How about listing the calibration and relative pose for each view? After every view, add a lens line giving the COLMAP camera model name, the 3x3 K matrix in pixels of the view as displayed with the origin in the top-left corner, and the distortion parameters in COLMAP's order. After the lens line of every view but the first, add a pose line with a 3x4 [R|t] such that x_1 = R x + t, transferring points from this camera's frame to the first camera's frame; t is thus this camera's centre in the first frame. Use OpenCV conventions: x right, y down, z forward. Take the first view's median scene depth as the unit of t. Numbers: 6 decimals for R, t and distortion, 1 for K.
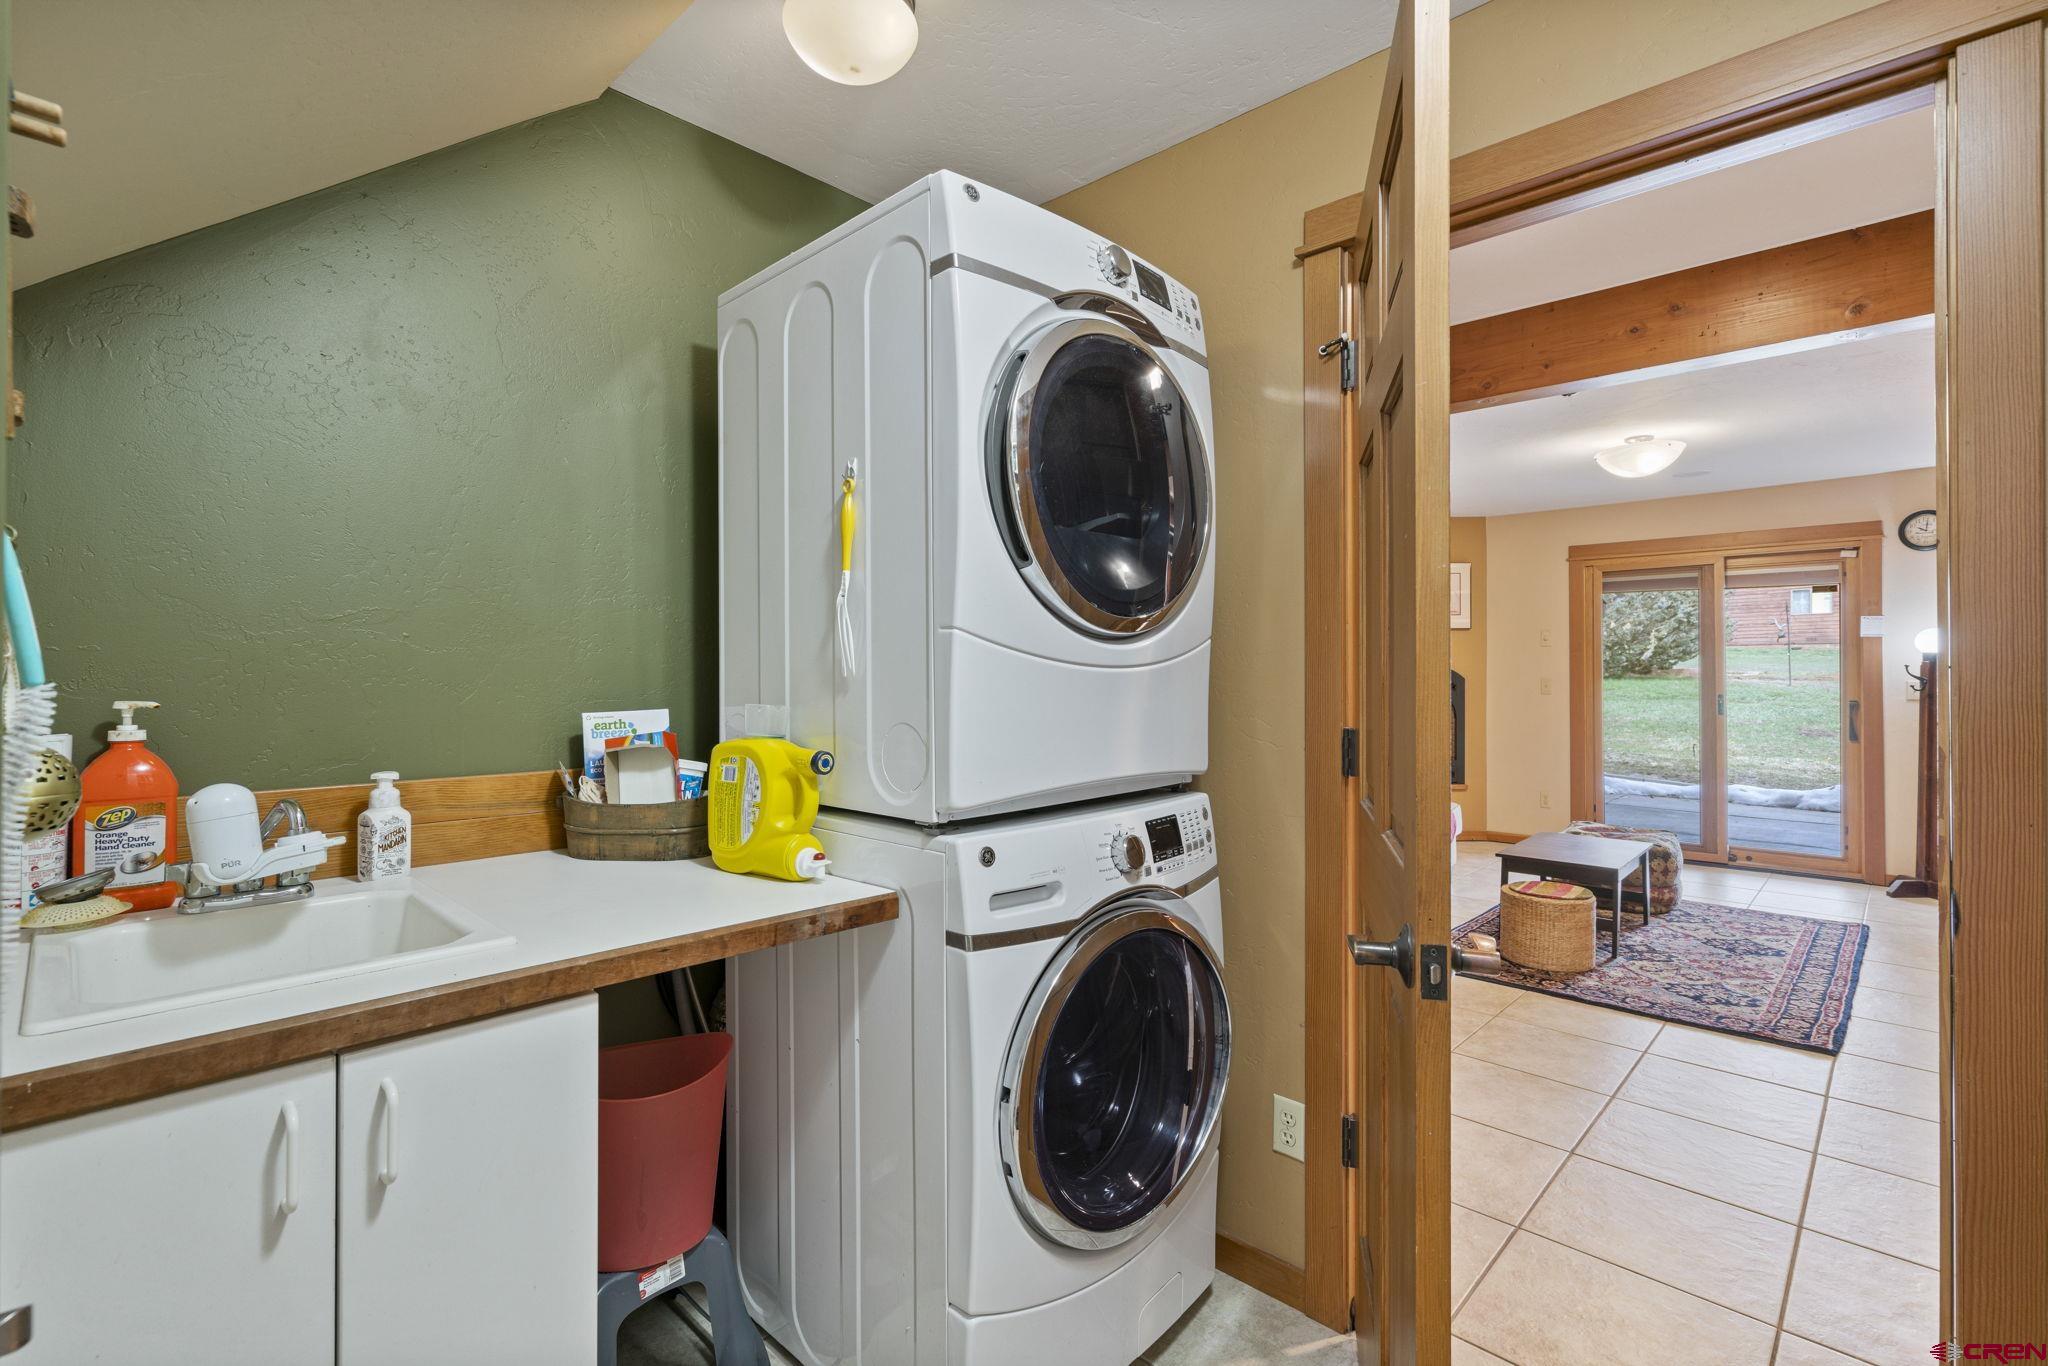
lens RADIAL K [[938.4, 0, 1019.6], [0, 938.4, 670.4], [0, 0, 1]] dist [-0.000433, 0.000915]
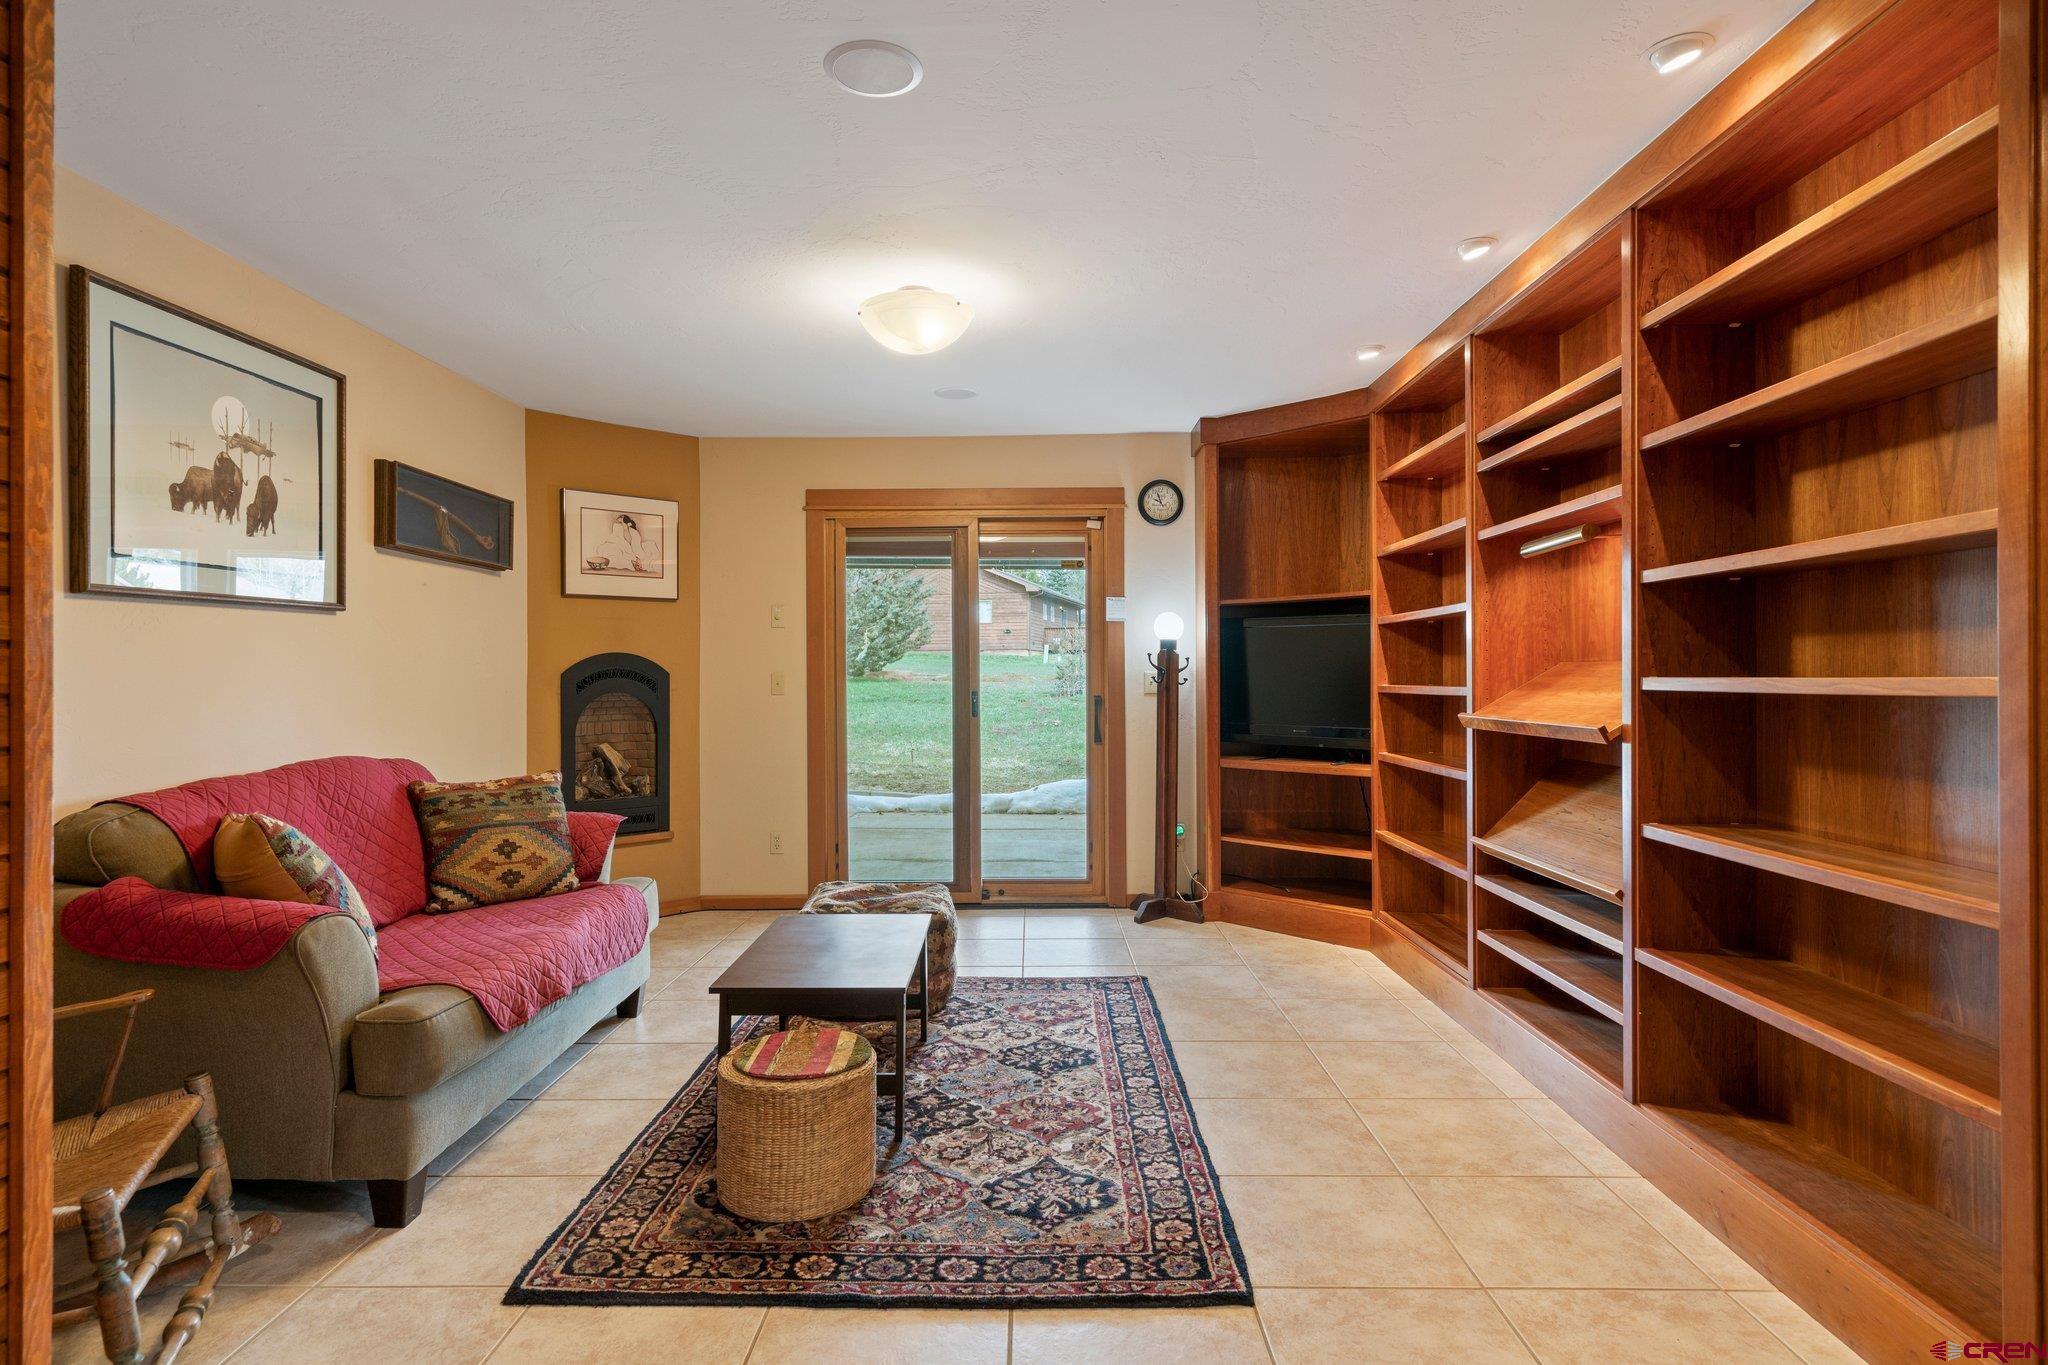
lens RADIAL K [[1074.7, 0, 1021.0], [0, 1074.7, 656.0], [0, 0, 1]] dist [0.001021, 0.000245]
pose [[0.733943, 0.008112, 0.679162, 0.179737], [0.004822, 0.999841, -0.017154, 0.013394], [-0.679194, 0.015865, 0.733788, 0.348802]]
